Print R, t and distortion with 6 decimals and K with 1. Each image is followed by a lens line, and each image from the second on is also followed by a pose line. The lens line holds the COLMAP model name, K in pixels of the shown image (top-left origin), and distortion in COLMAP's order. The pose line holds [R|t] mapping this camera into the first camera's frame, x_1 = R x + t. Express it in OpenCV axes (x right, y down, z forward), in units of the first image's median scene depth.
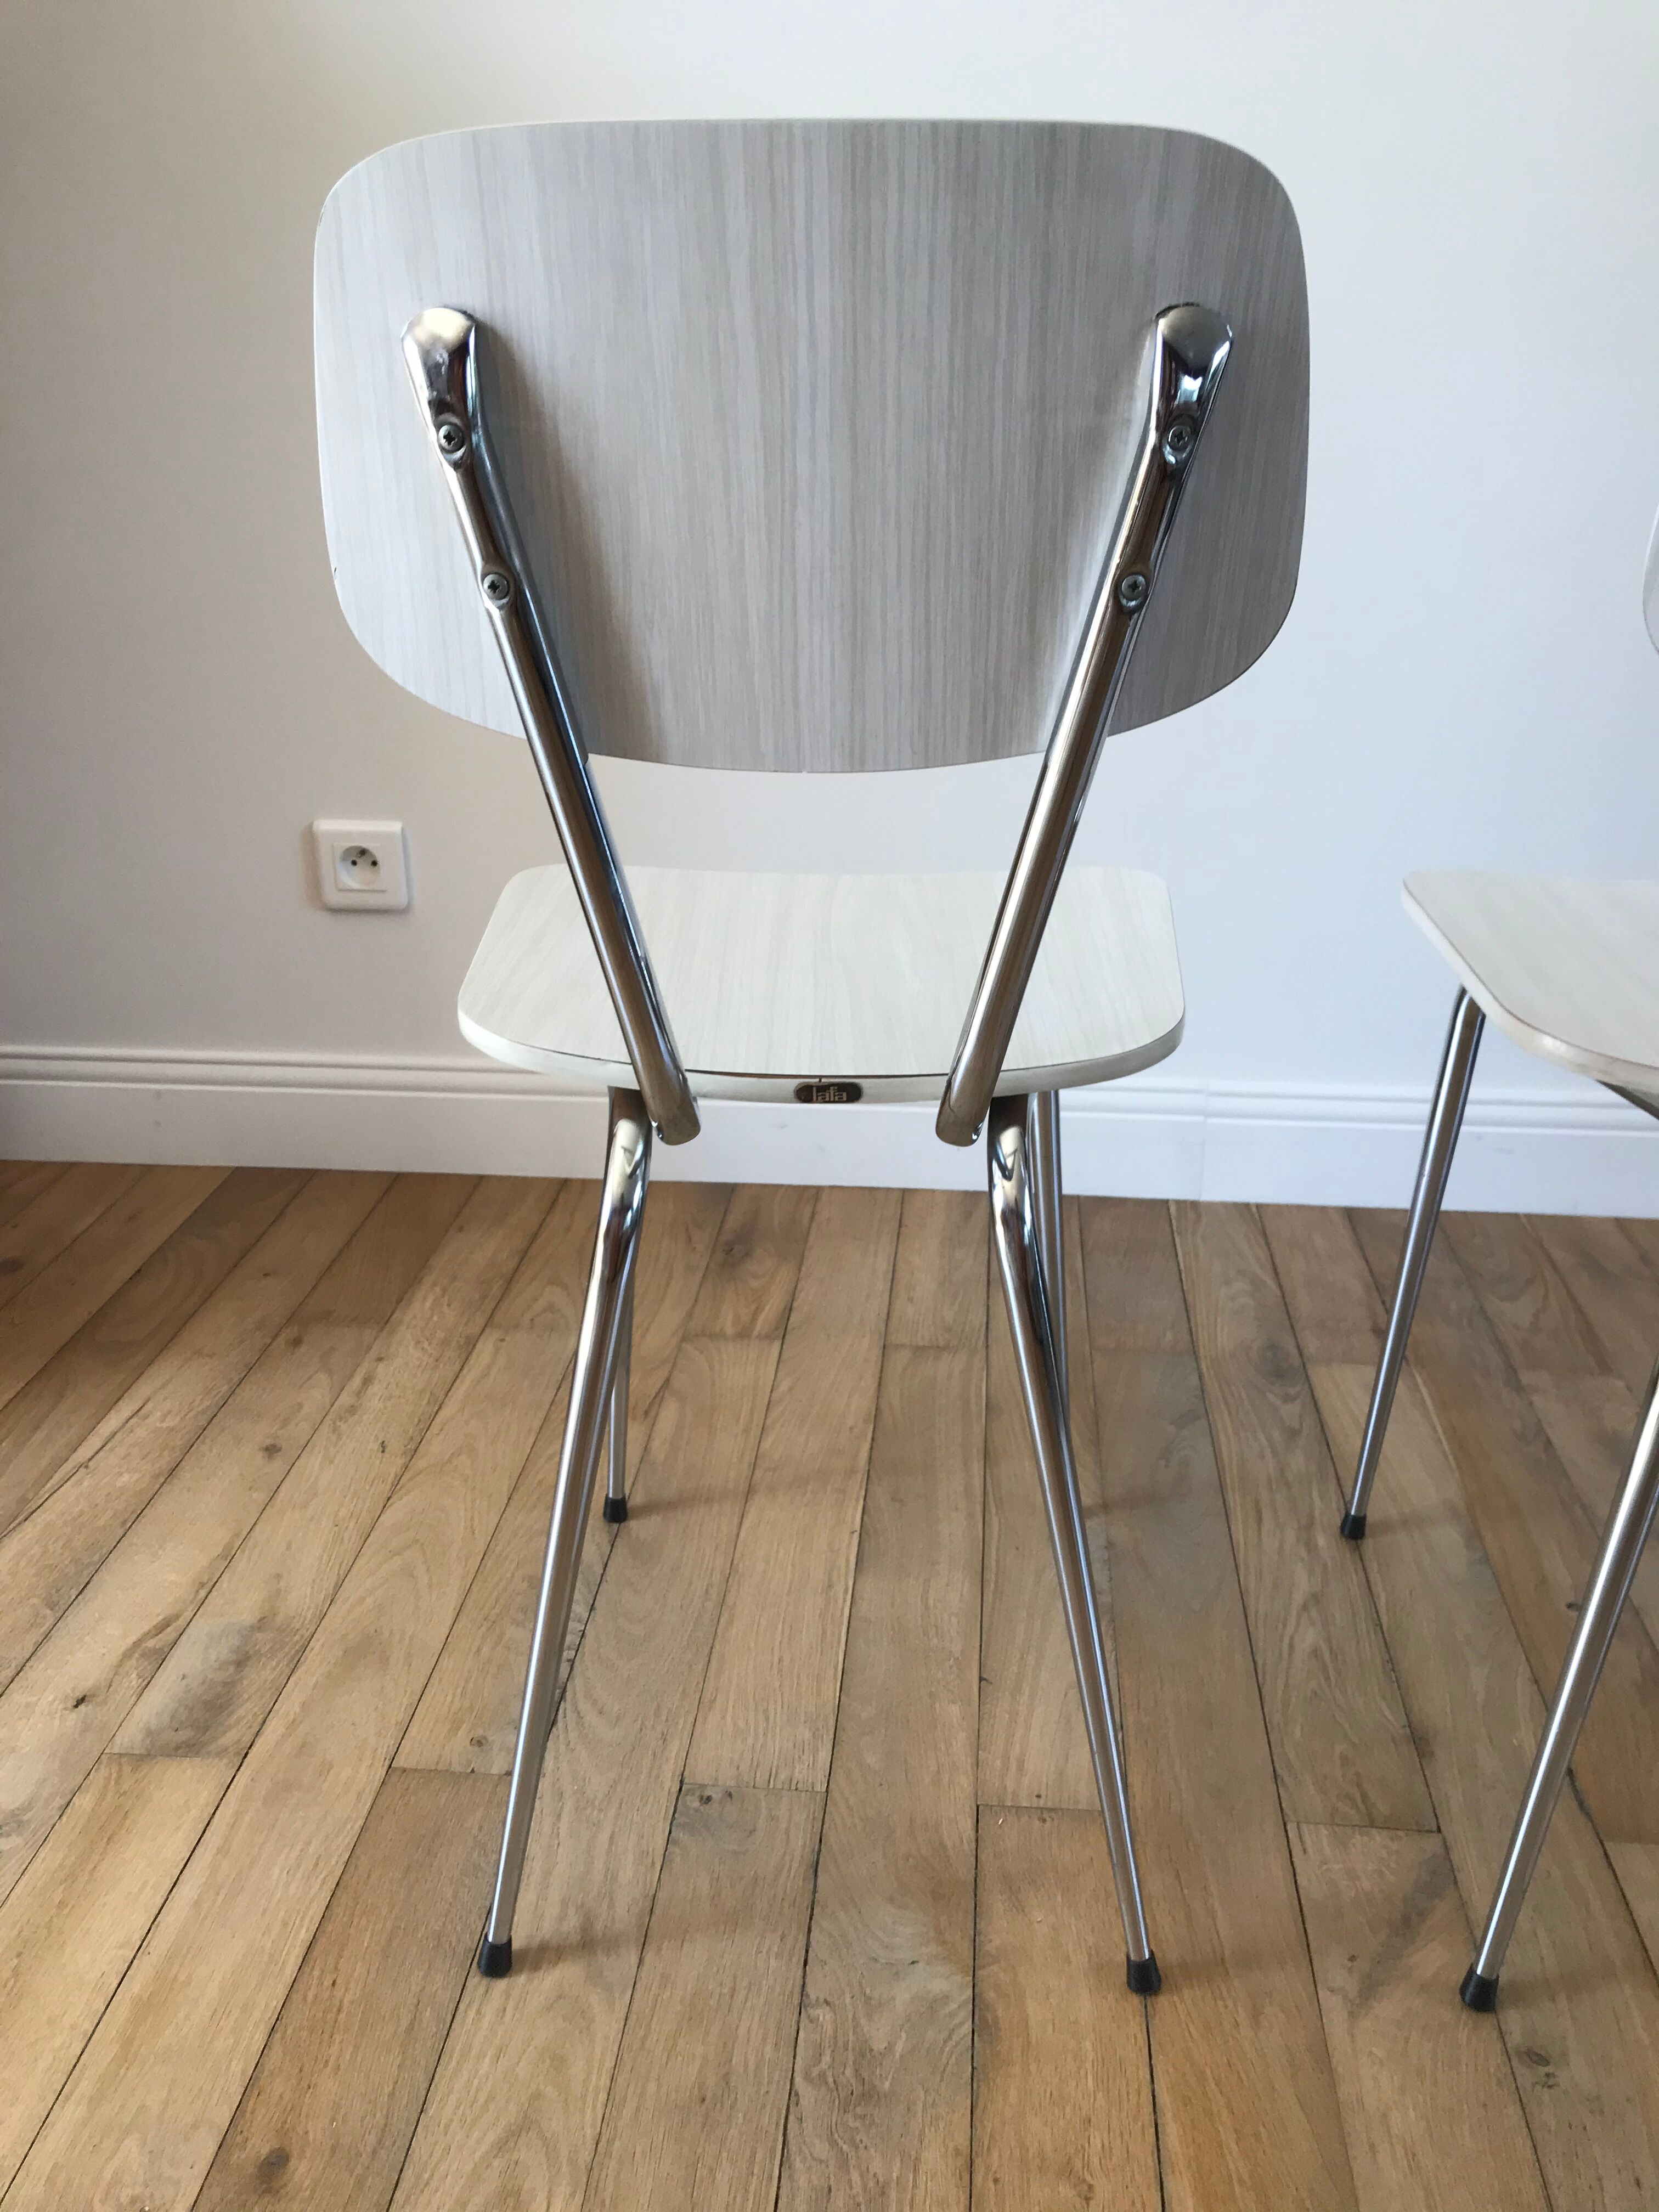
lens RADIAL K [[1799.4, 0, 837.5], [0, 1799.4, 1097.9], [0, 0, 1]] dist [0.027811, -0.024927]
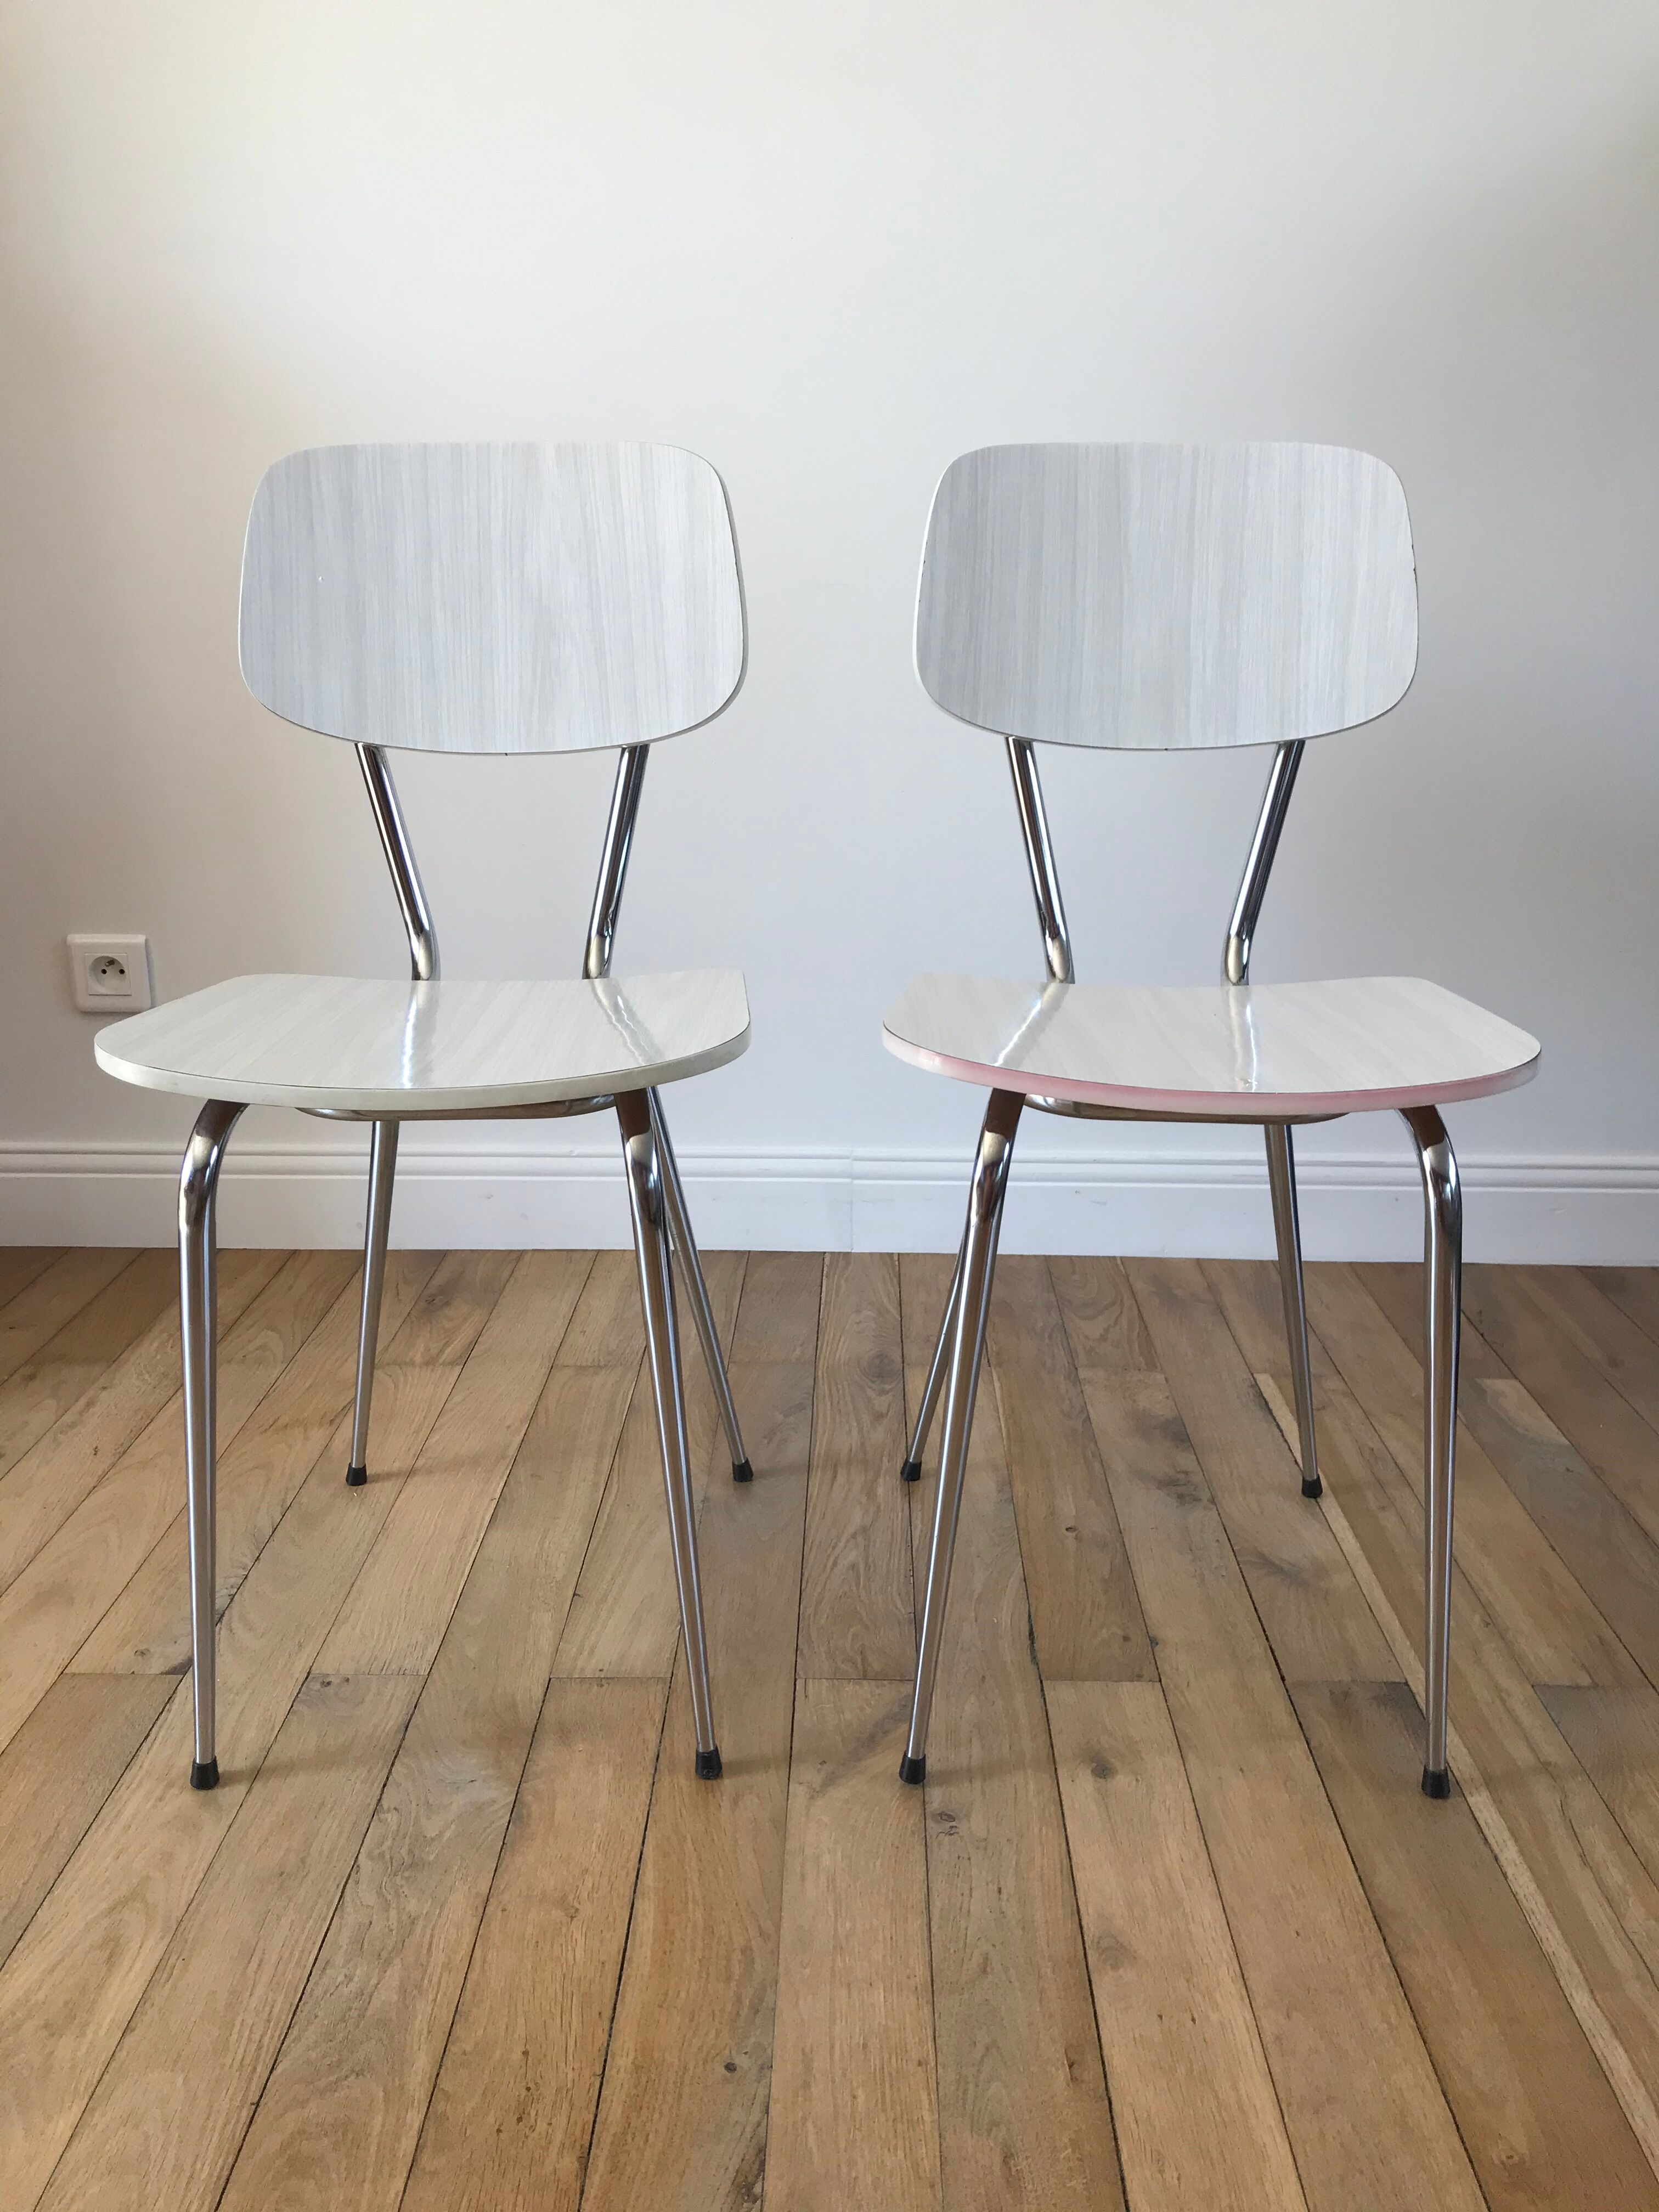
lens RADIAL K [[1799.4, 0, 836.3], [0, 1799.4, 1090.1], [0, 0, 1]] dist [0.027811, -0.024927]
pose [[0.997338, -0.014708, 0.071418, 0.162417], [0.022063, 0.994404, -0.103310, 0.106268], [-0.069499, 0.104611, 0.992082, -0.236264]]
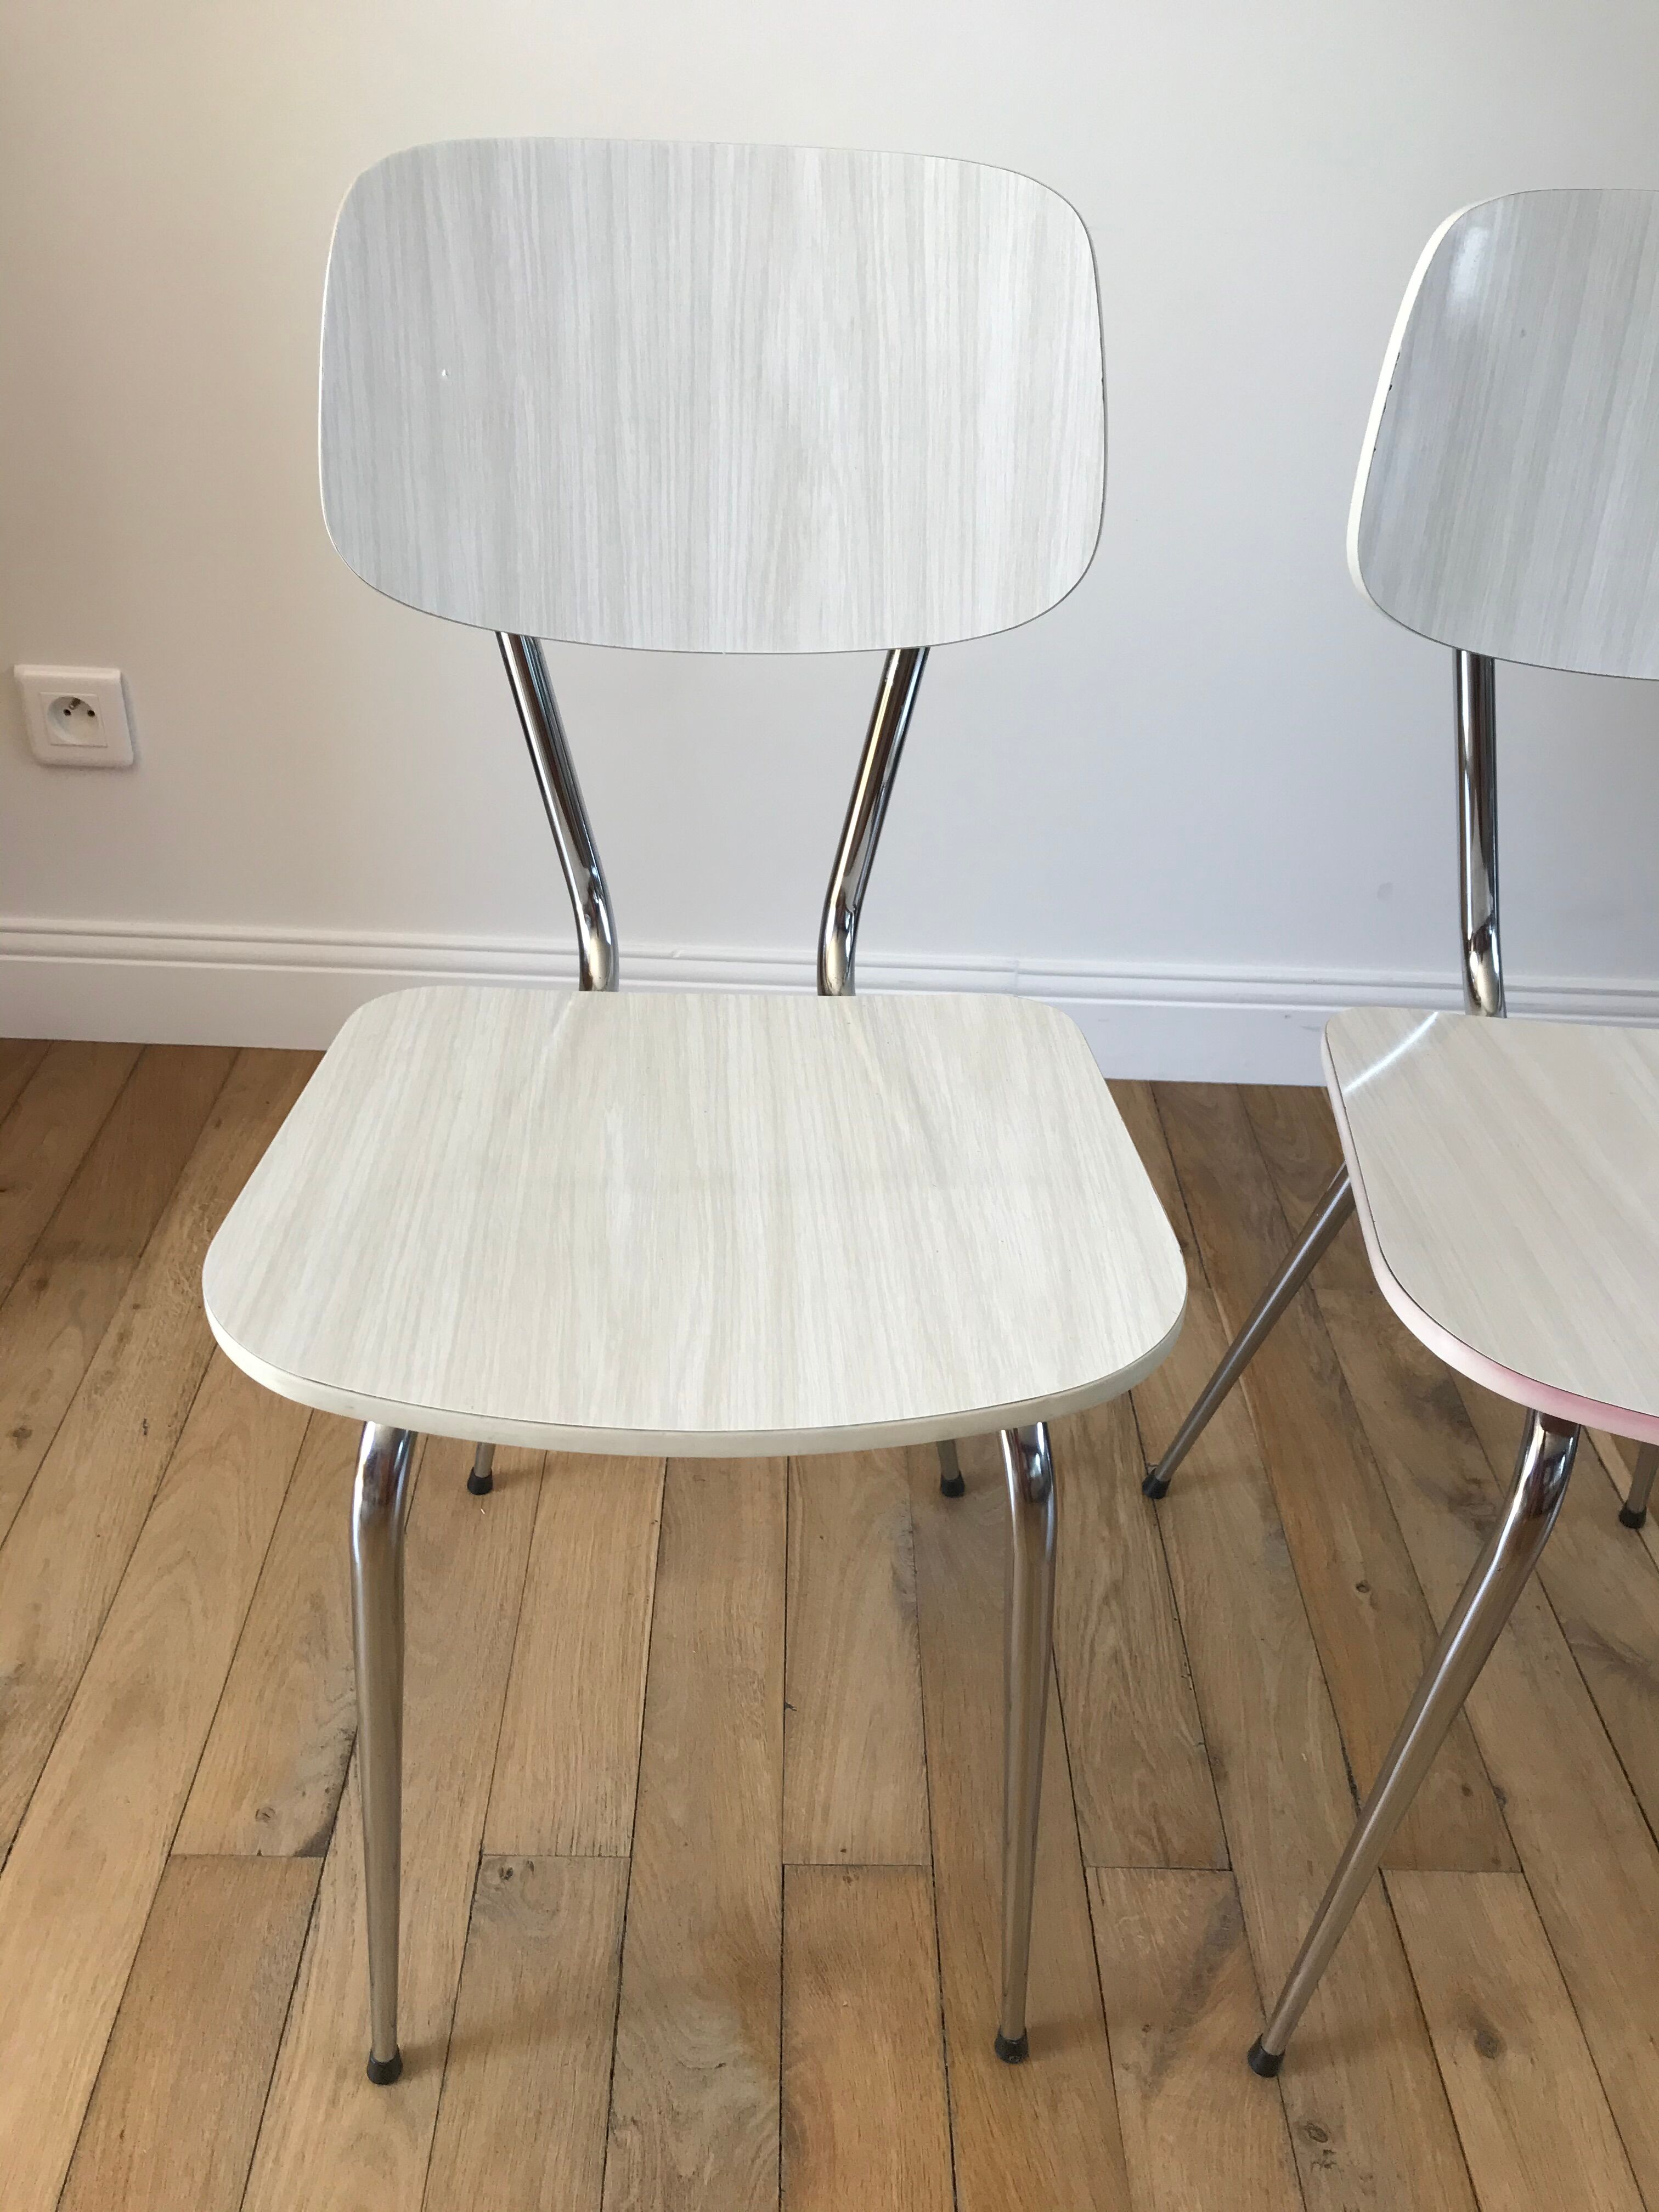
lens RADIAL K [[1799.4, 0, 831.9], [0, 1799.4, 1078.6], [0, 0, 1]] dist [0.027811, -0.024927]
pose [[0.993544, -0.013191, 0.112675, -0.001889], [-0.010101, 0.978985, 0.203680, -0.202344], [-0.112994, -0.203503, 0.972532, 0.099028]]
